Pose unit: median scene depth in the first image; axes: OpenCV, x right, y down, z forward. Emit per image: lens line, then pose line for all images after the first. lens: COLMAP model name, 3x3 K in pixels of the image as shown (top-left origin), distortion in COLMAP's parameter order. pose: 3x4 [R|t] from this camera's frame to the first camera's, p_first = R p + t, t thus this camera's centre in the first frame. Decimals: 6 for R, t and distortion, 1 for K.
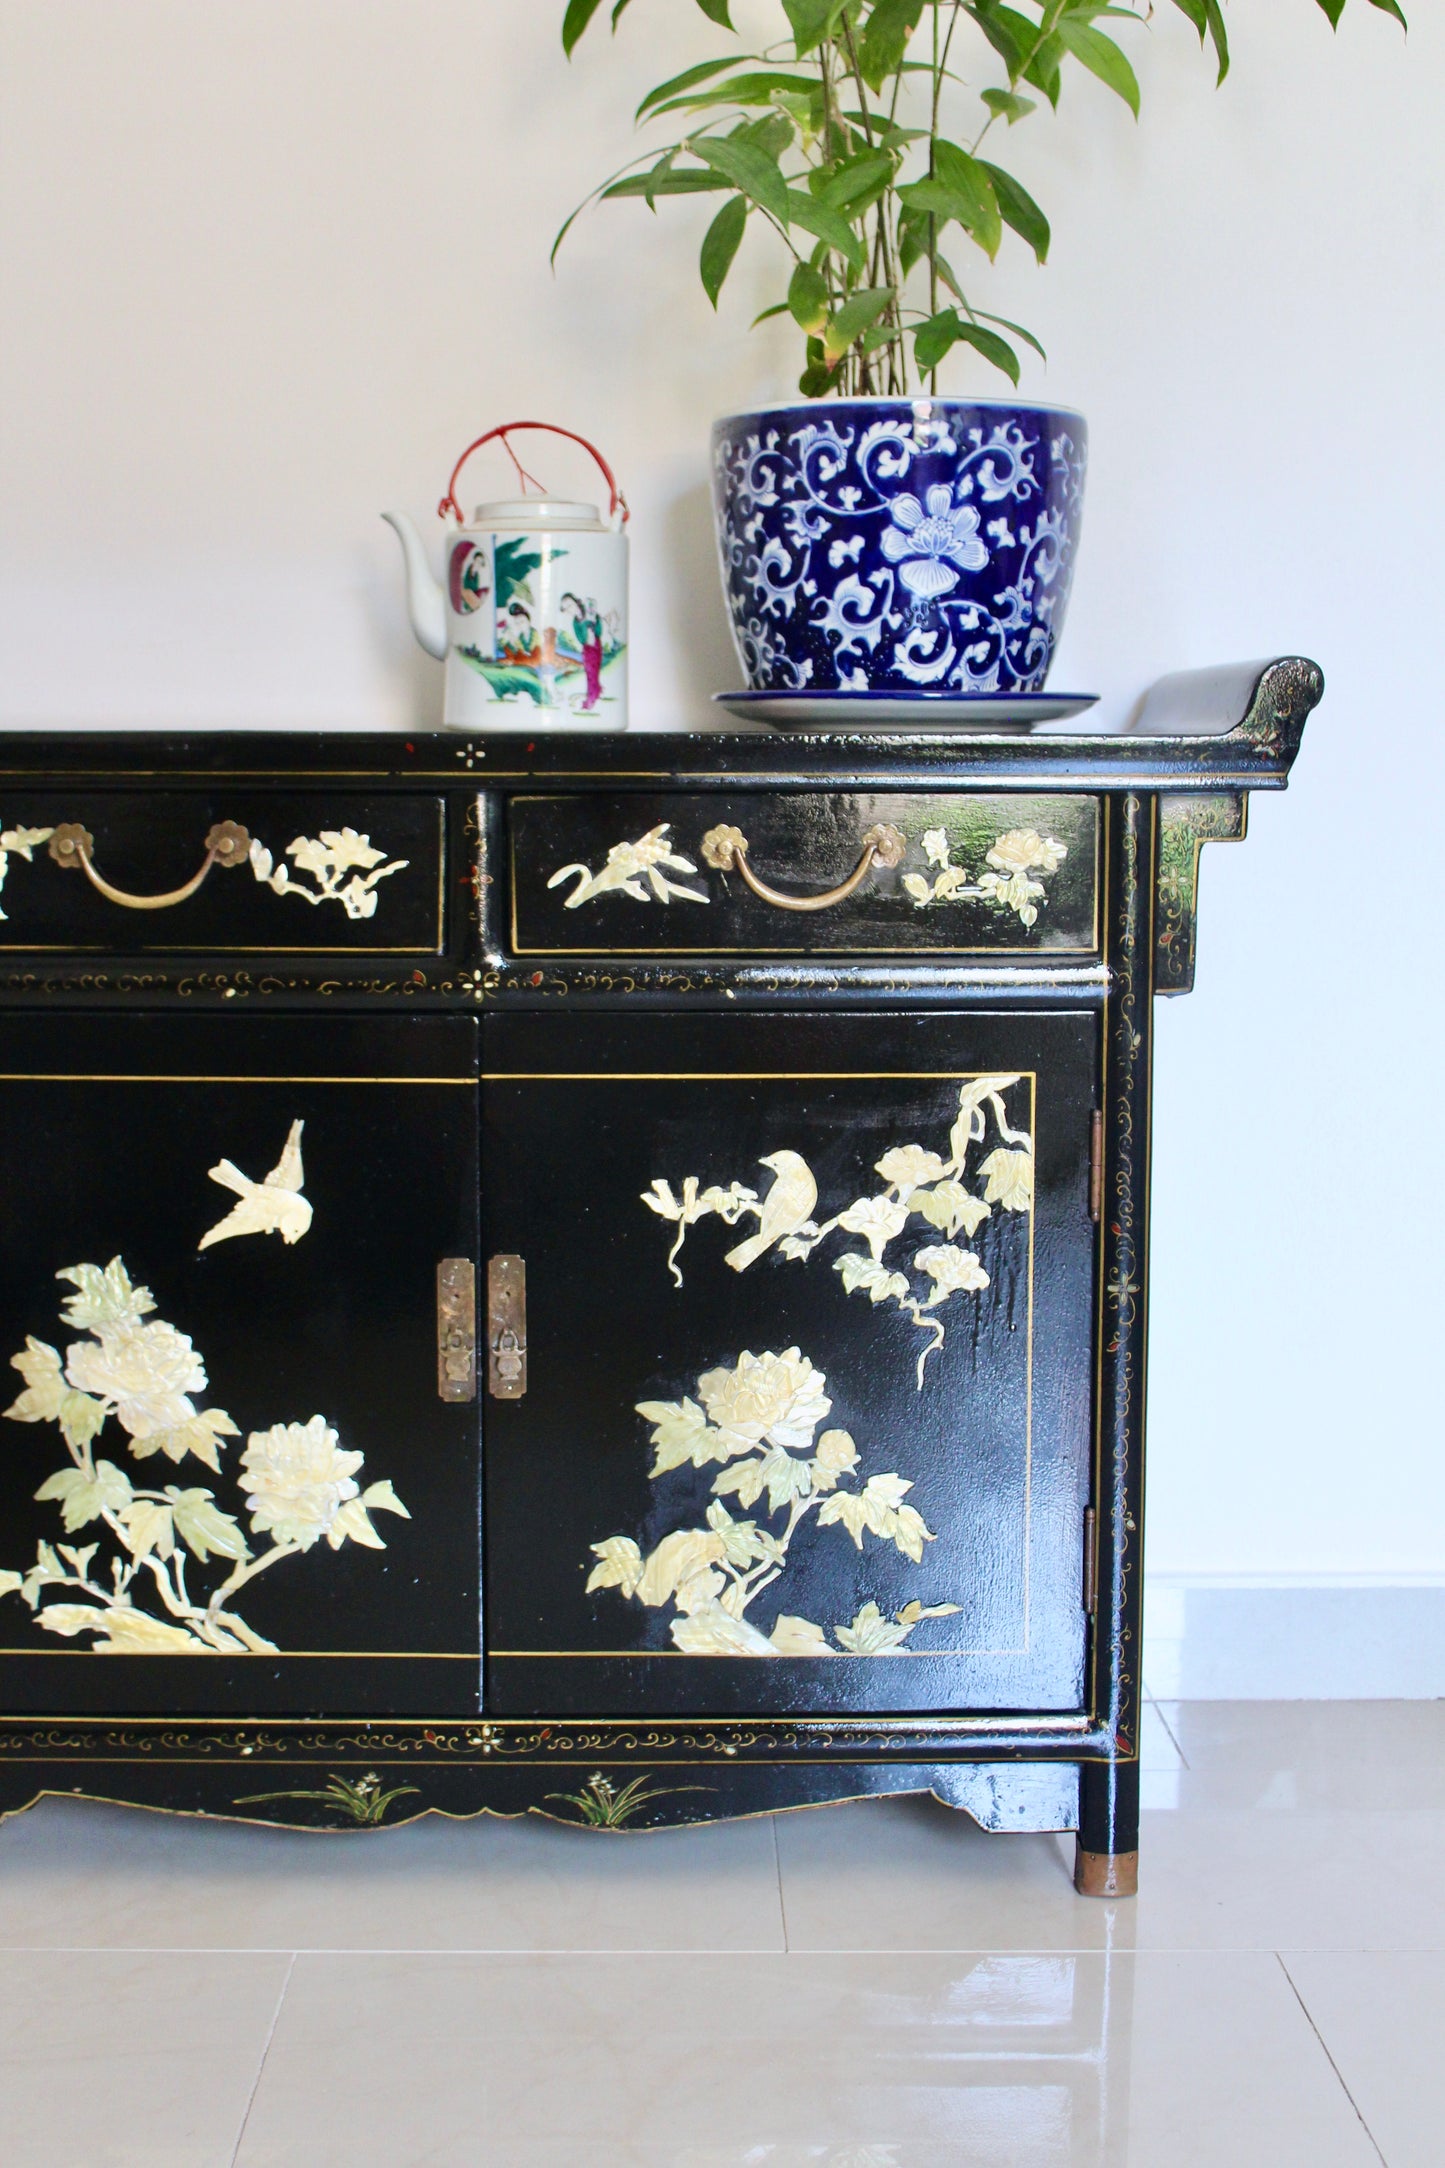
lens RADIAL K [[2782.9, 0, 707.3], [0, 2782.9, 1082.5], [0, 0, 1]] dist [-0.067858, 0.000000]
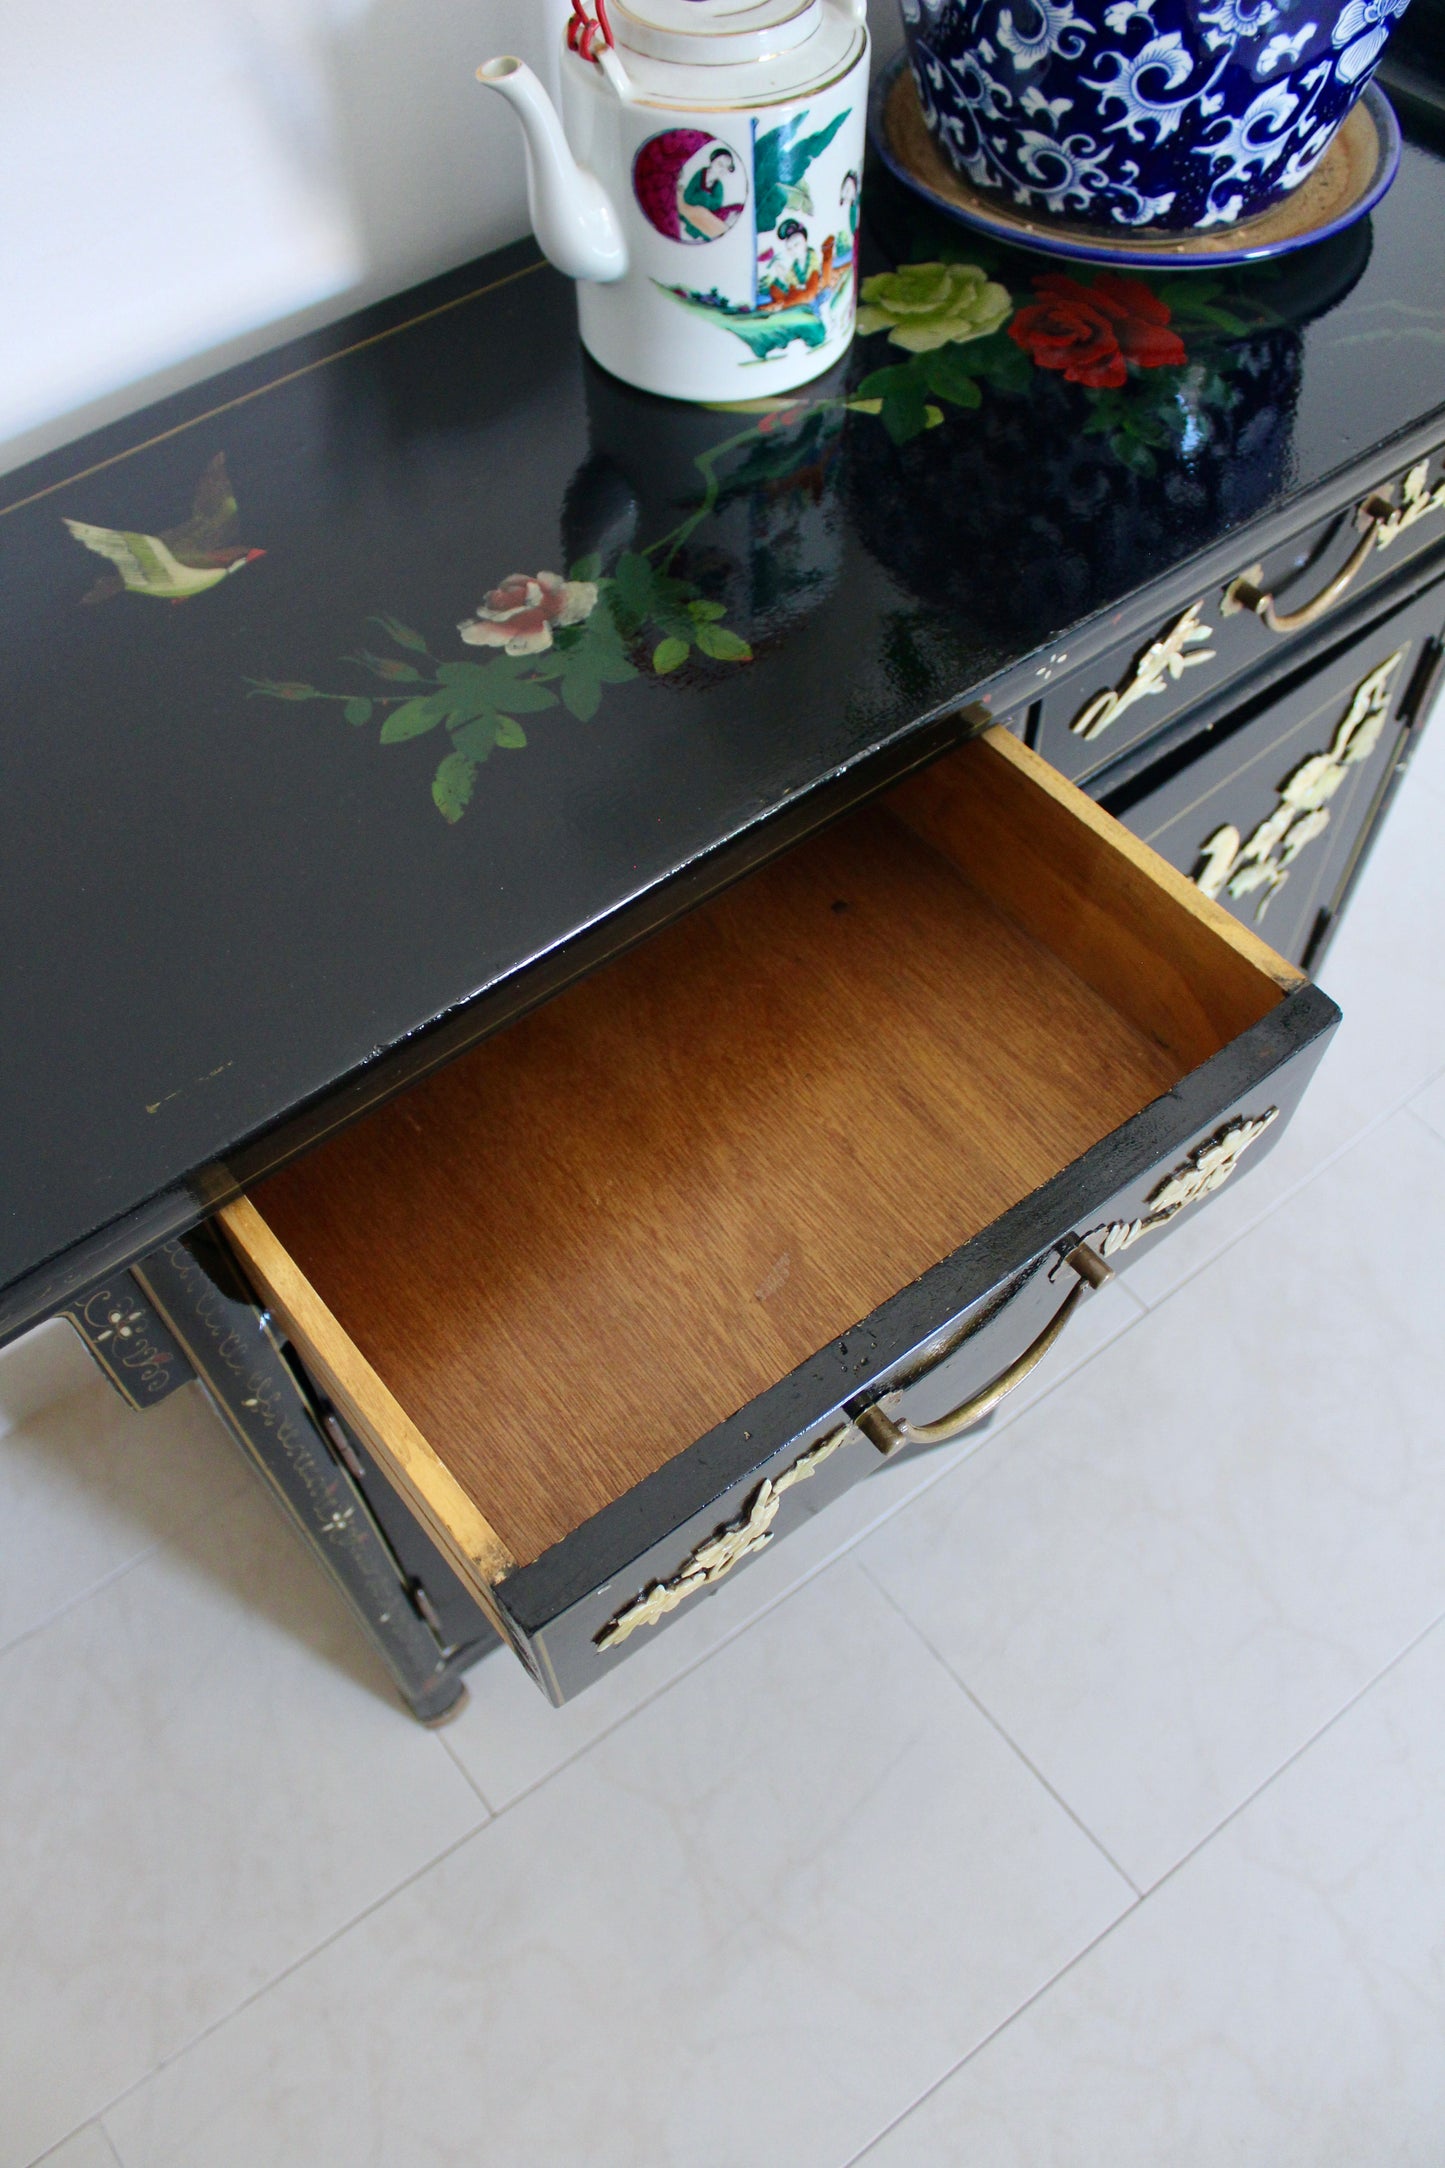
lens RADIAL K [[1770.7, 0, 705.1], [0, 1770.7, 1083.2], [0, 0, 1]] dist [-0.159873, 0.134711]
pose [[0.799639, -0.511086, 0.315228, -0.318376], [0.096663, 0.627671, 0.772454, -0.367767], [-0.592650, -0.587213, 0.551313, 0.731693]]
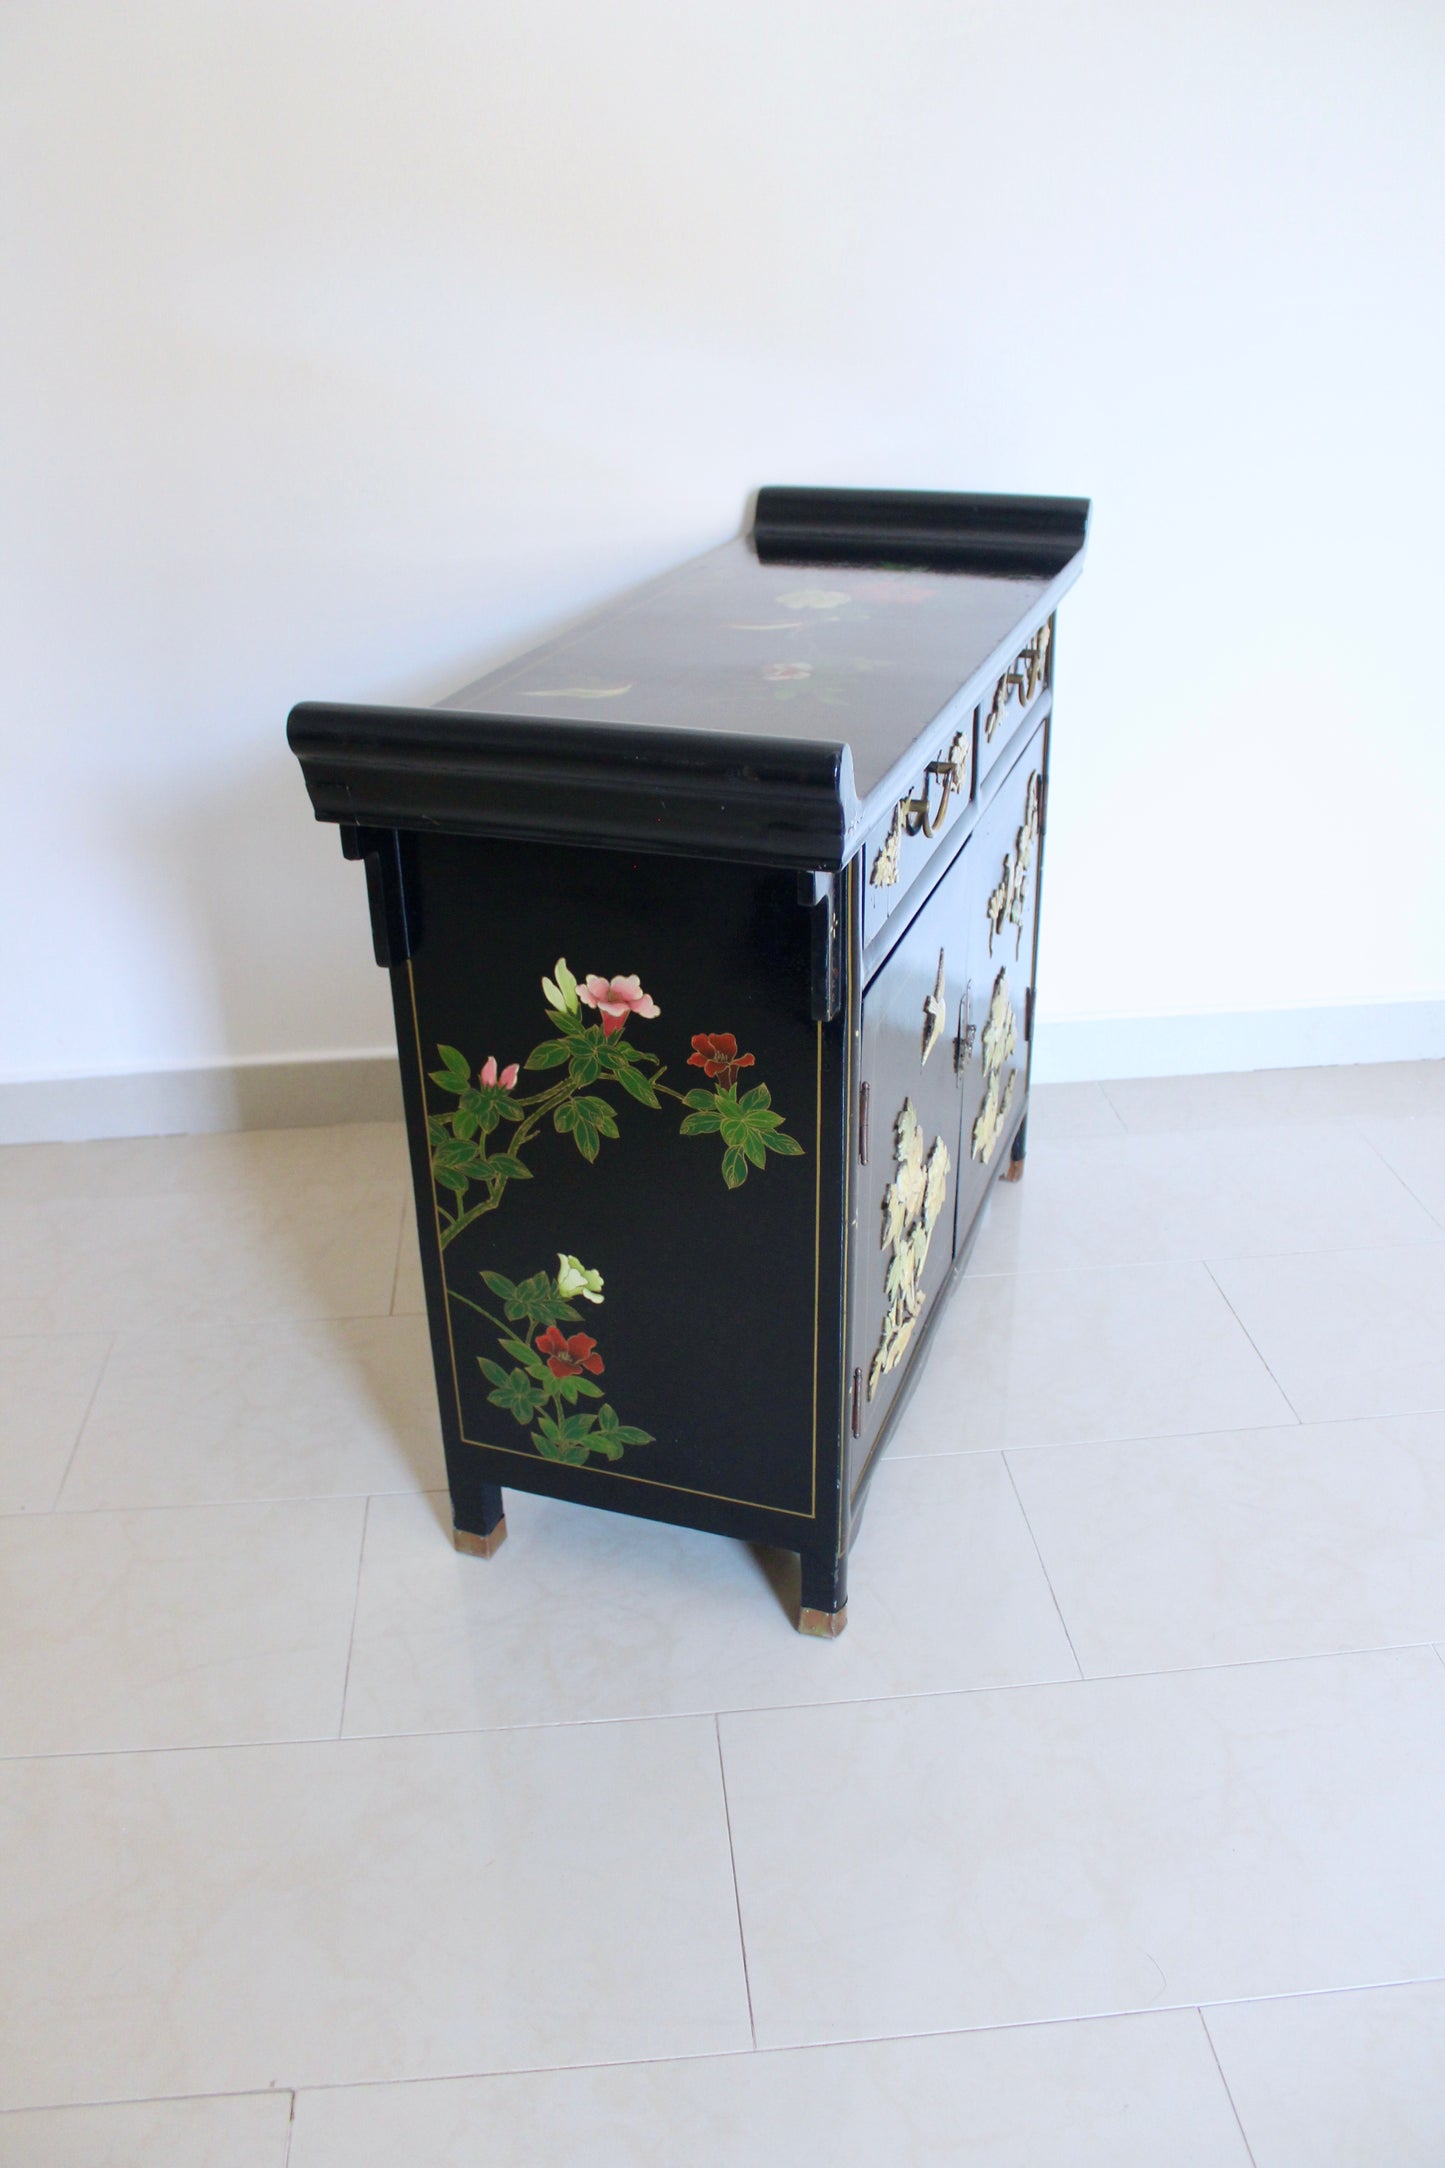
lens RADIAL K [[1770.7, 0, 715.7], [0, 1770.7, 1098.1], [0, 0, 1]] dist [-0.159873, 0.134711]
pose [[0.351828, -0.440475, 0.825953, -0.922460], [0.134677, 0.897007, 0.421000, -0.296797], [-0.926326, -0.036883, 0.374914, 0.762468]]
